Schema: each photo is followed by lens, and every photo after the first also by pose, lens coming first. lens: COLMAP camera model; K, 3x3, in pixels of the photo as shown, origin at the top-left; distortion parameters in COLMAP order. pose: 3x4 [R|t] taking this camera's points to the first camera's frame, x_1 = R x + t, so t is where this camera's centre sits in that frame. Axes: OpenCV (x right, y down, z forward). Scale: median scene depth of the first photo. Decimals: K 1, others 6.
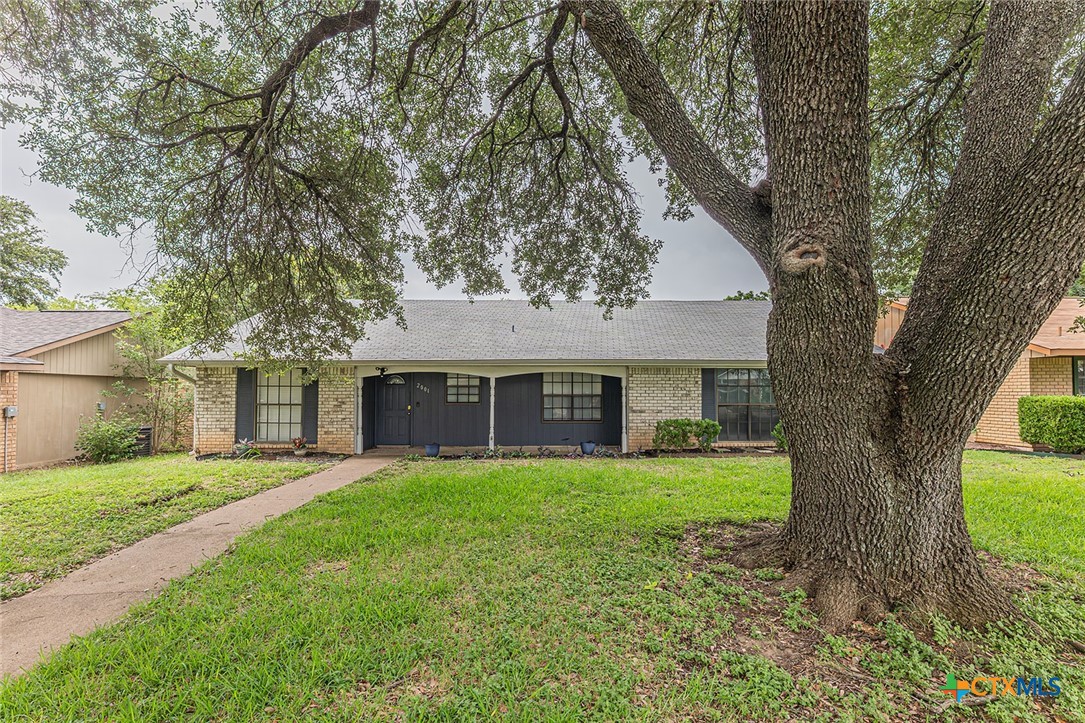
lens RADIAL K [[444.1, 0, 544.2], [0, 444.1, 382.9], [0, 0, 1]] dist [-0.002228, -0.001809]
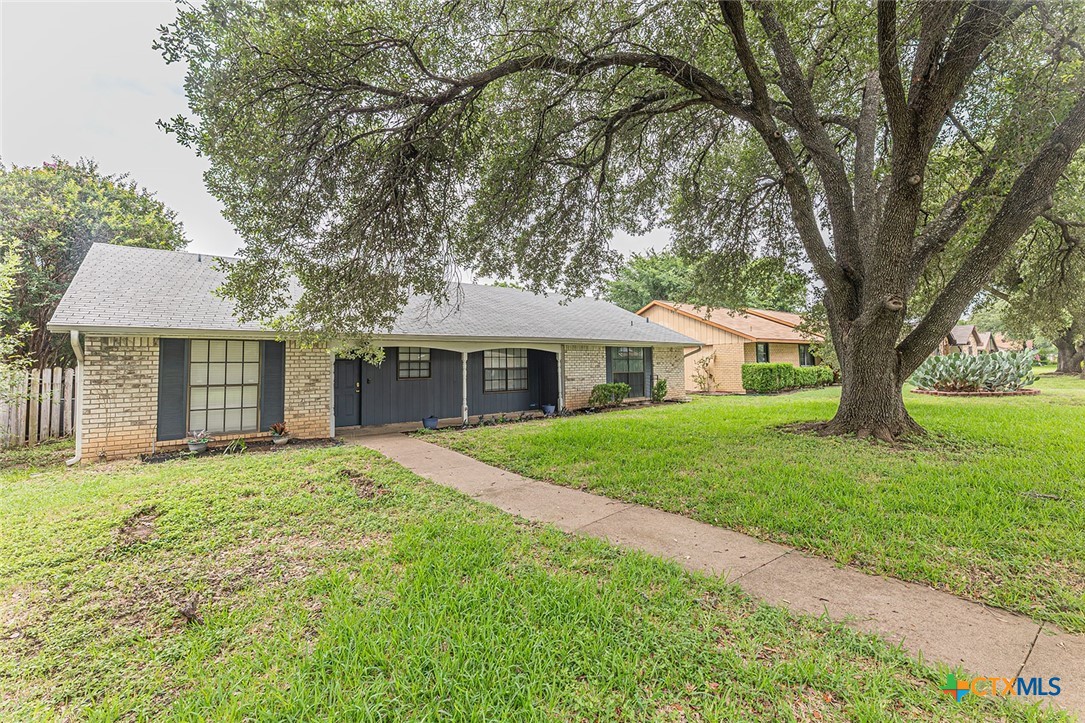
lens RADIAL K [[444.1, 0, 546.3], [0, 444.1, 357.7], [0, 0, 1]] dist [-0.002228, -0.001809]
pose [[0.809233, -0.003819, 0.587476, -0.587226], [0.007733, 0.999961, -0.004153, 0.006519], [-0.587437, 0.007904, 0.809231, 0.018066]]
